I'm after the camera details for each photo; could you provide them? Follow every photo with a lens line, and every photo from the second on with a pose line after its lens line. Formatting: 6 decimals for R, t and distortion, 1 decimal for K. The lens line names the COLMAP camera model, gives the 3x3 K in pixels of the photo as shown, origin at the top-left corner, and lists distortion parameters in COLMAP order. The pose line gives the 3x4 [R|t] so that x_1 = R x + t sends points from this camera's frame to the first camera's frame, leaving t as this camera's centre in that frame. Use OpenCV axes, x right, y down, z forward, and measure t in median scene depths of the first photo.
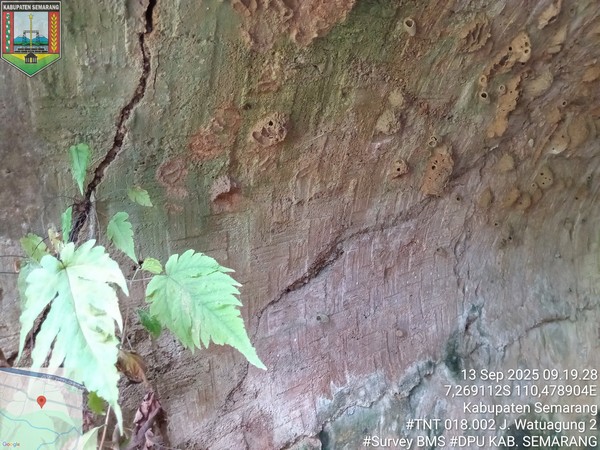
lens RADIAL K [[448.0, 0, 300.5], [0, 448.0, 224.1], [0, 0, 1]] dist [0.030190, -0.065526]
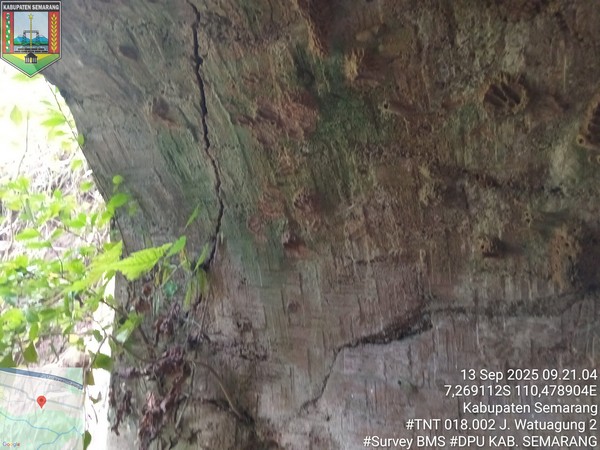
lens RADIAL K [[448.0, 0, 299.7], [0, 448.0, 224.9], [0, 0, 1]] dist [0.030190, -0.065526]
pose [[0.486848, 0.079576, -0.869855, 0.891818], [-0.184374, 0.982766, -0.013287, -0.095849], [0.853807, 0.166848, 0.493129, 0.280302]]
